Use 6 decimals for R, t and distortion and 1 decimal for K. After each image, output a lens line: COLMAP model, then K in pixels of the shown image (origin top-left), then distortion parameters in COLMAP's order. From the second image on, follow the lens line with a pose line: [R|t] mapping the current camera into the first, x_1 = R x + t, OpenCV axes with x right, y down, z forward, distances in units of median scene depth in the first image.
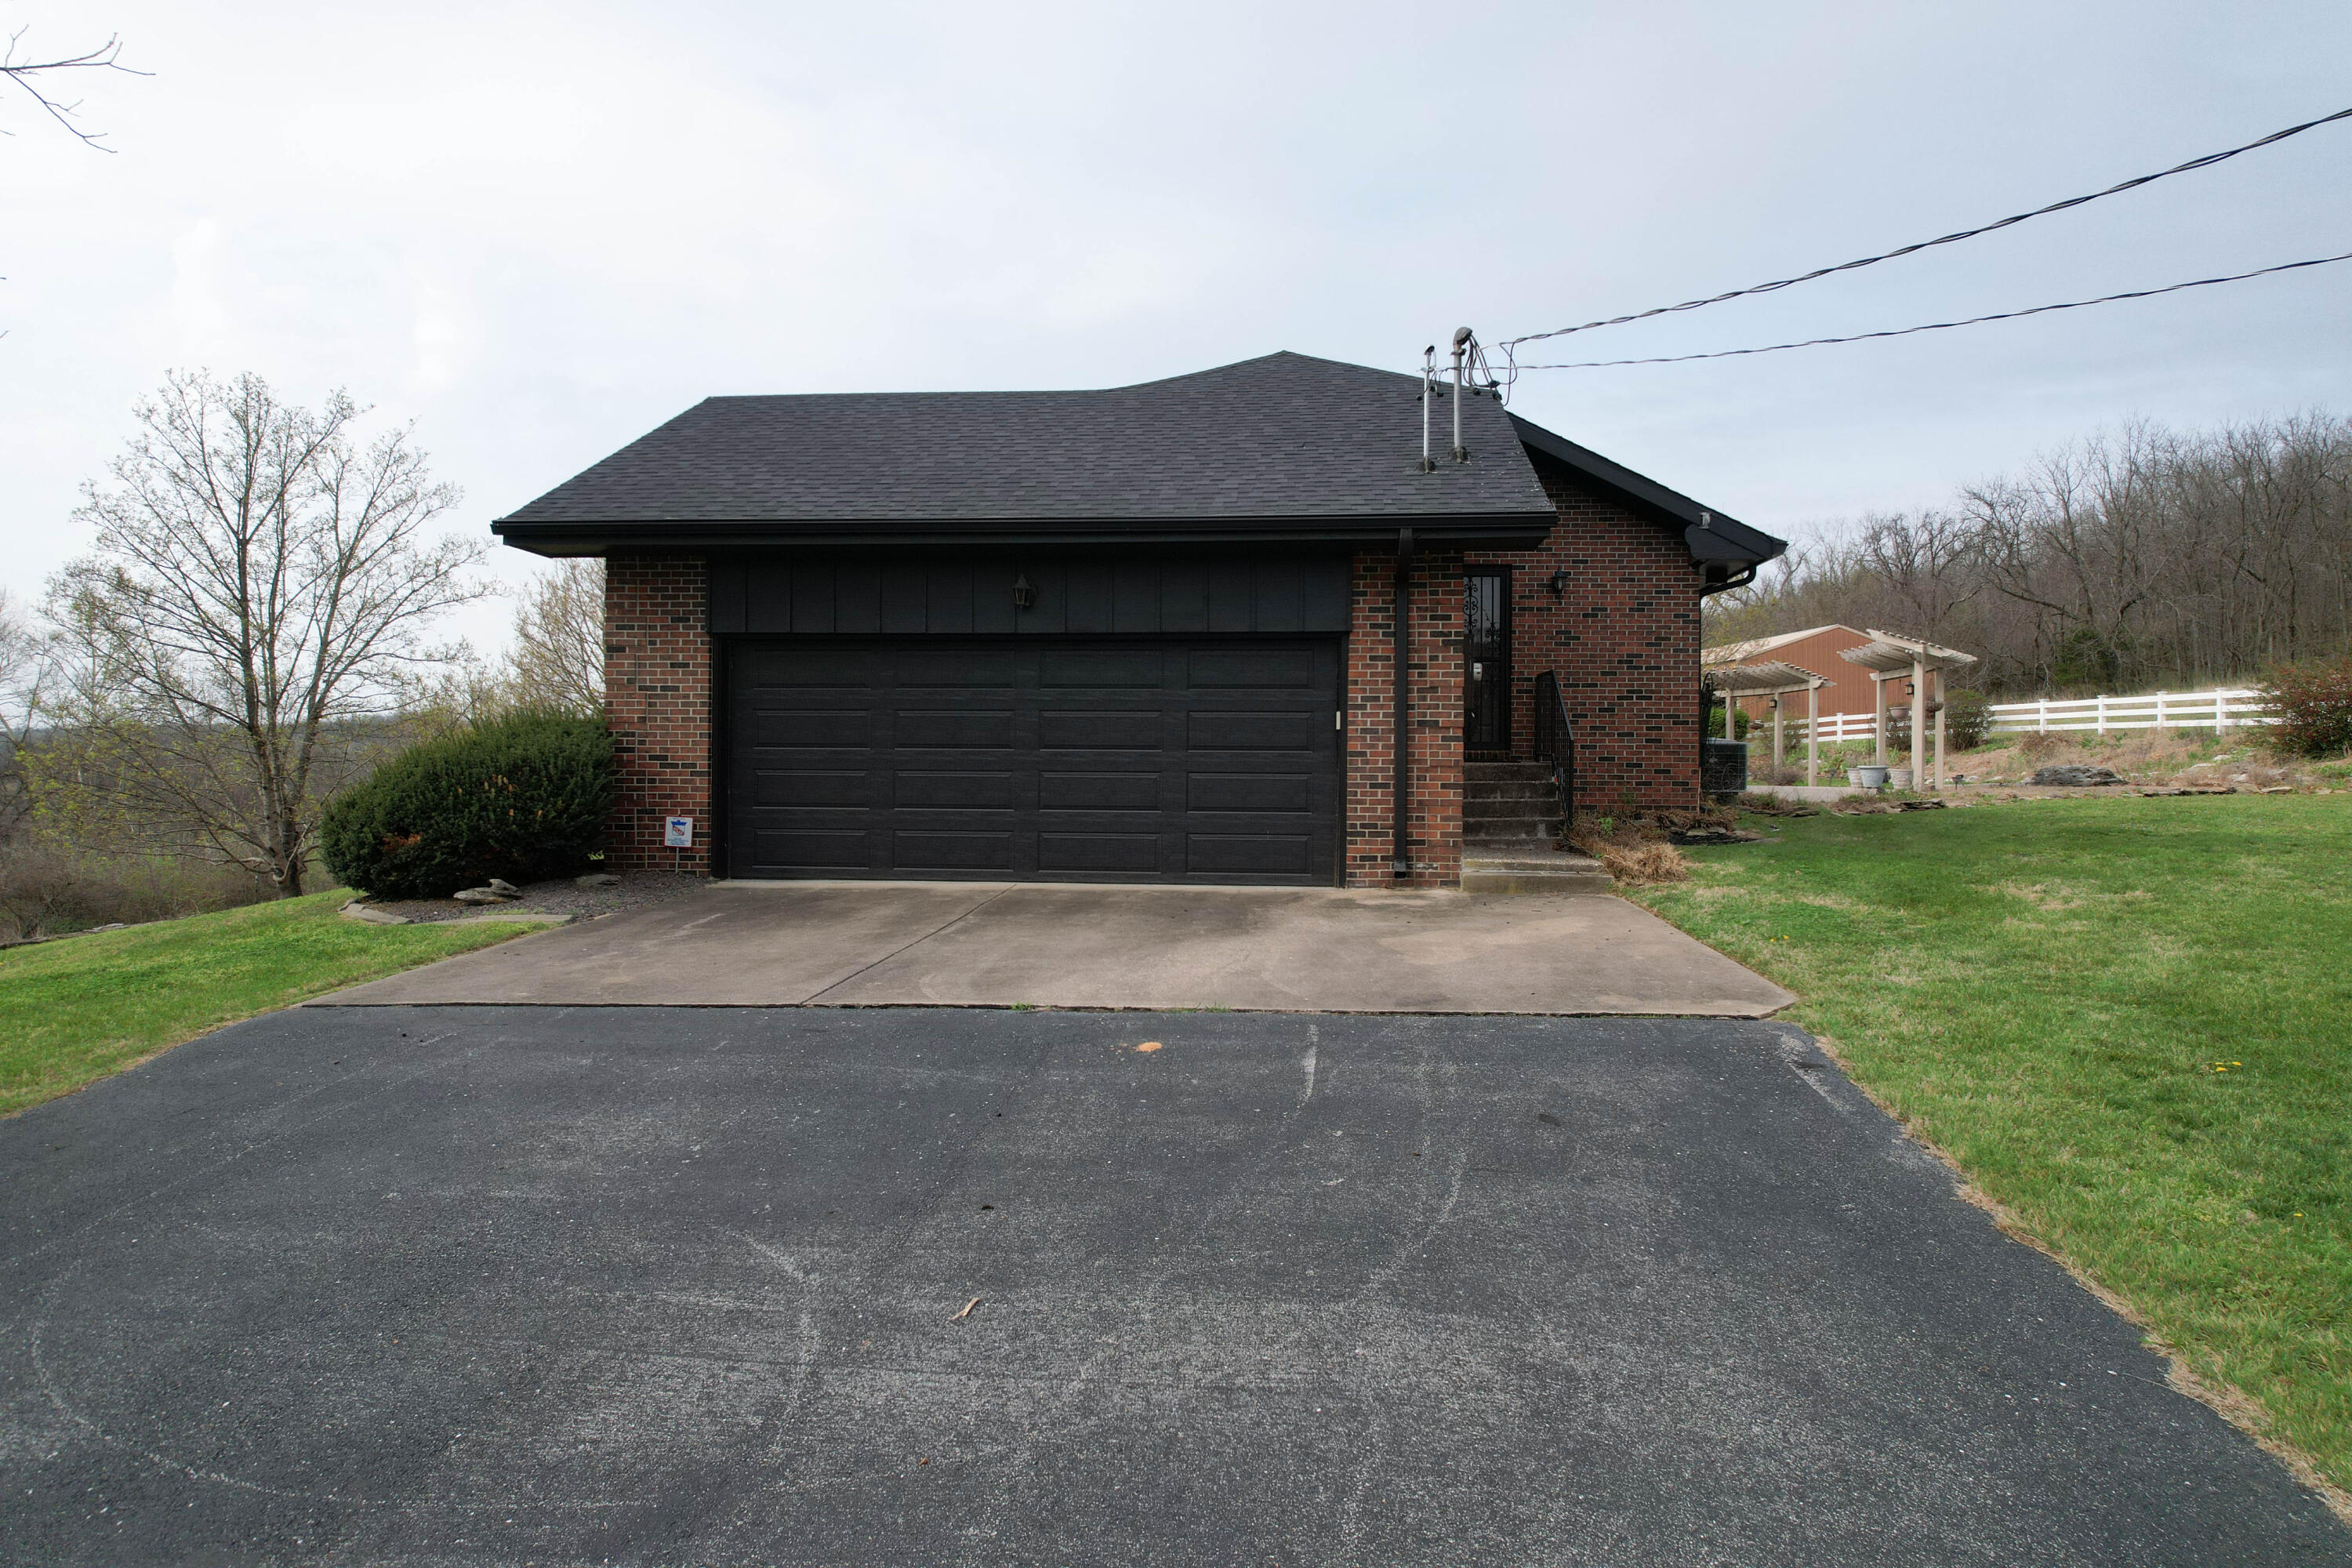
lens RADIAL K [[1503.9, 0, 1179.4], [0, 1503.9, 783.4], [0, 0, 1]] dist [-0.079134, 0.072049]
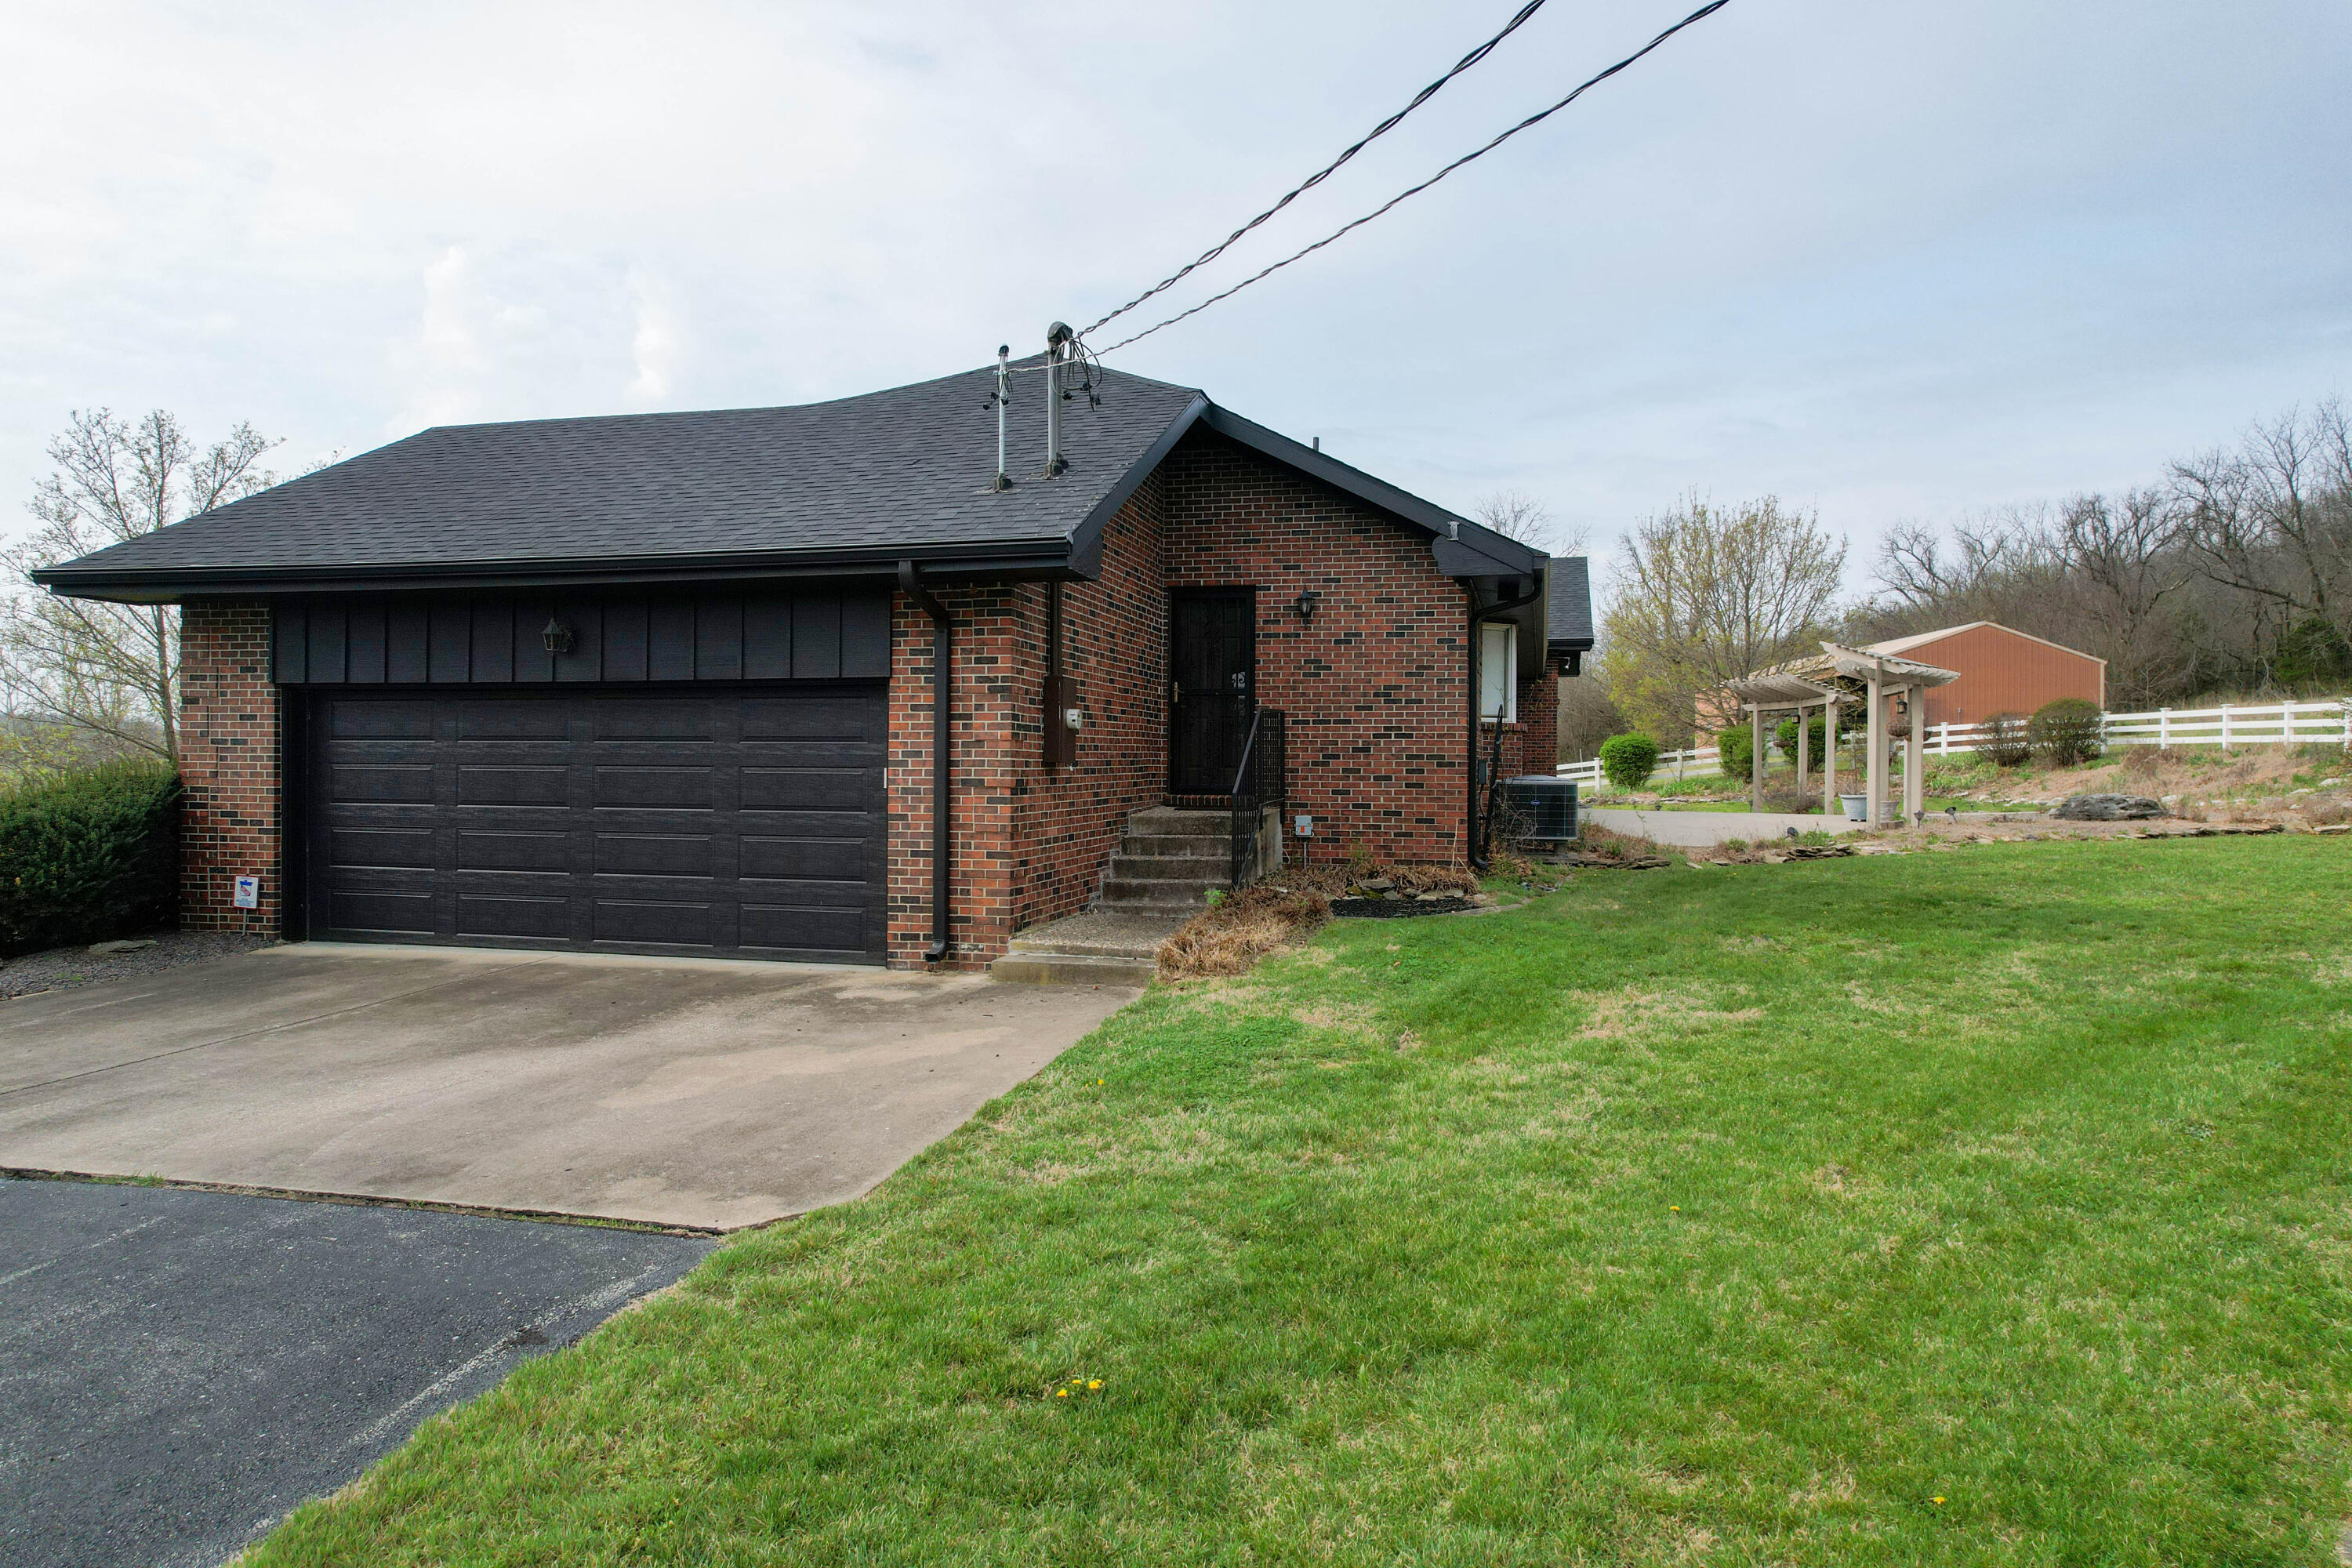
lens RADIAL K [[1503.9, 0, 1179.4], [0, 1503.9, 783.4], [0, 0, 1]] dist [-0.079134, 0.072049]
pose [[0.990029, 0.001334, -0.140857, 0.390280], [-0.001140, 0.999998, 0.001453, -0.039346], [0.140859, -0.001278, 0.990029, 0.151588]]
